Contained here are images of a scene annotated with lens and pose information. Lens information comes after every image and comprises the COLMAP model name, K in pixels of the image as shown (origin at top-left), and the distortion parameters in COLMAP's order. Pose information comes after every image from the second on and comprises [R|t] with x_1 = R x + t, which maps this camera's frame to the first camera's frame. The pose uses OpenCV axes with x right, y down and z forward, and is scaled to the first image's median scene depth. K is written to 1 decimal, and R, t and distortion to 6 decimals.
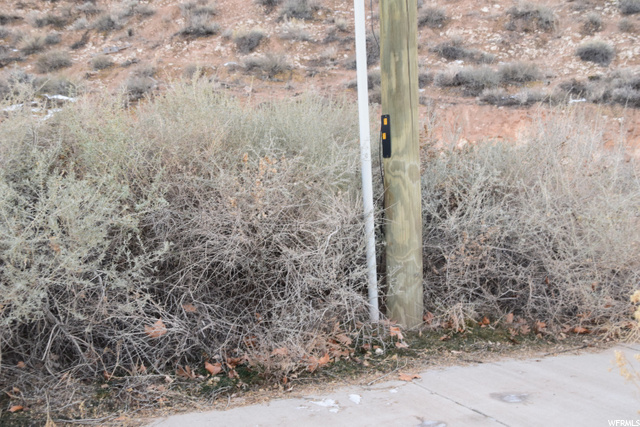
lens RADIAL K [[786.9, 0, 321.8], [0, 786.9, 212.4], [0, 0, 1]] dist [0.056723, 0.000000]
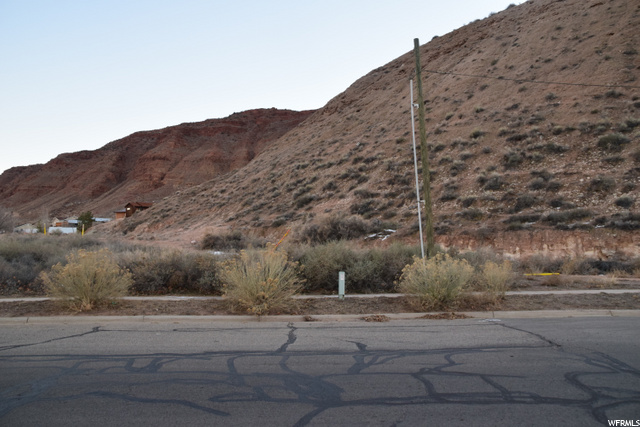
lens RADIAL K [[541.7, 0, 316.1], [0, 541.7, 206.6], [0, 0, 1]] dist [-0.095863, 0.108277]
pose [[0.879053, -0.046914, -0.474410, 0.267128], [-0.020874, 0.990404, -0.136619, 0.024083], [0.476267, 0.129998, 0.869638, -0.593290]]
